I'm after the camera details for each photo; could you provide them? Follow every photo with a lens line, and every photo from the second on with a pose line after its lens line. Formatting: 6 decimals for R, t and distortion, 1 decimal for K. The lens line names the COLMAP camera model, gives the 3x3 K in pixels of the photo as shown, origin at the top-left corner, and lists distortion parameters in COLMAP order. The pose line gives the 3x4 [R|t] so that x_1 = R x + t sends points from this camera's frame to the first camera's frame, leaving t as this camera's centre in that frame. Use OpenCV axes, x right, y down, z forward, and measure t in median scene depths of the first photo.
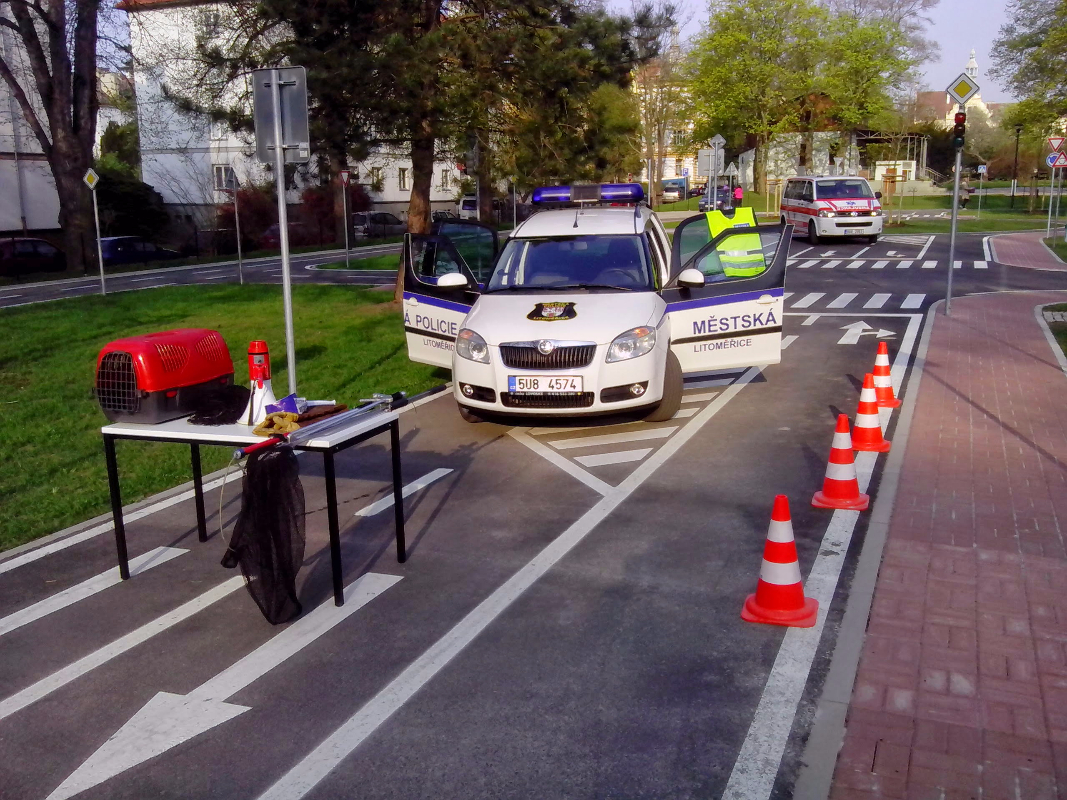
lens RADIAL K [[1020.3, 0, 539.0], [0, 1020.3, 402.9], [0, 0, 1]] dist [0.052992, -0.105288]
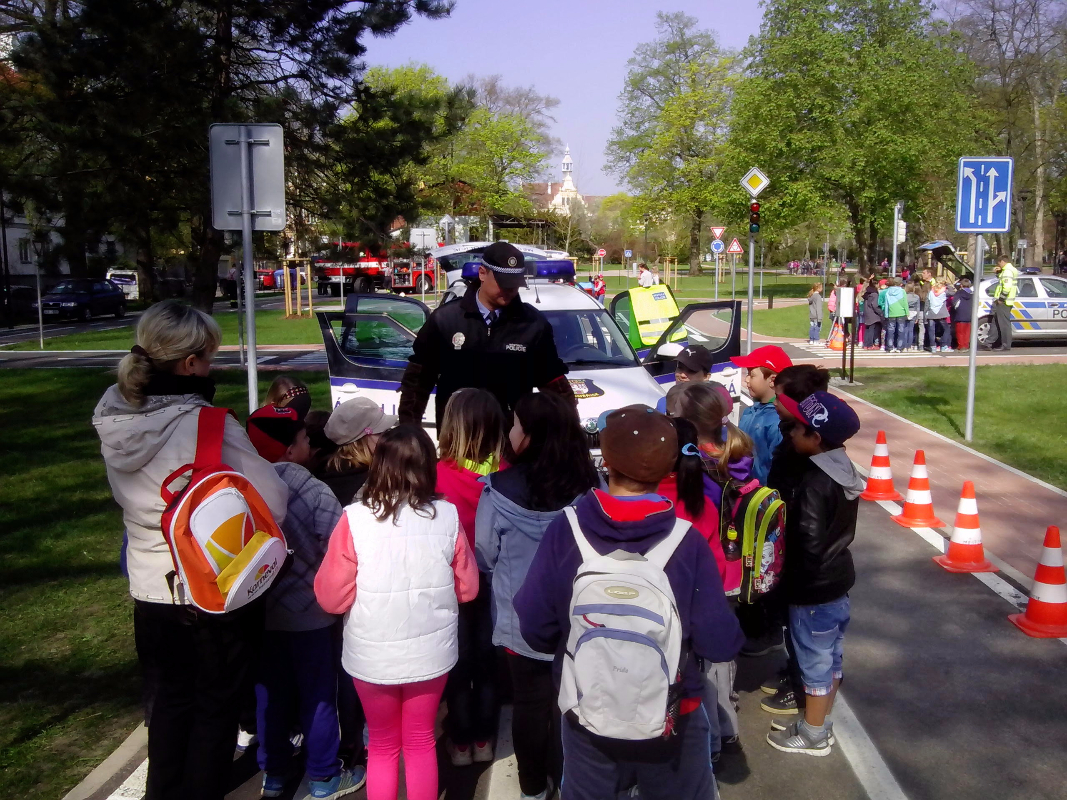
lens RADIAL K [[1020.3, 0, 539.0], [0, 1020.3, 402.9], [0, 0, 1]] dist [0.052992, -0.105288]
pose [[0.926629, -0.035383, 0.374308, -0.319578], [0.063184, 0.996058, -0.062259, -0.014979], [-0.370629, 0.081342, 0.925212, 0.098643]]
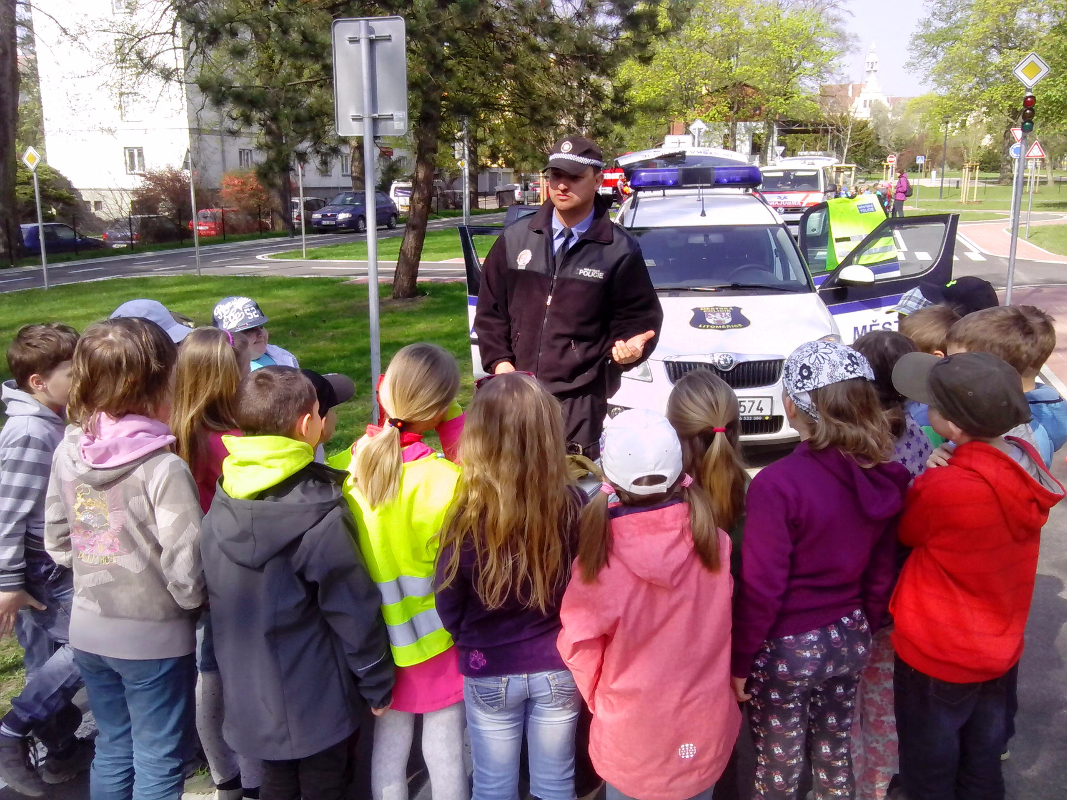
lens RADIAL K [[997.2, 0, 528.5], [0, 997.2, 425.1], [0, 0, 1]] dist [0.040230, -0.106273]
pose [[0.995958, -0.013336, 0.088824, -0.179801], [0.010022, 0.999241, 0.037652, -0.028411], [-0.089258, -0.036610, 0.995335, 0.164331]]
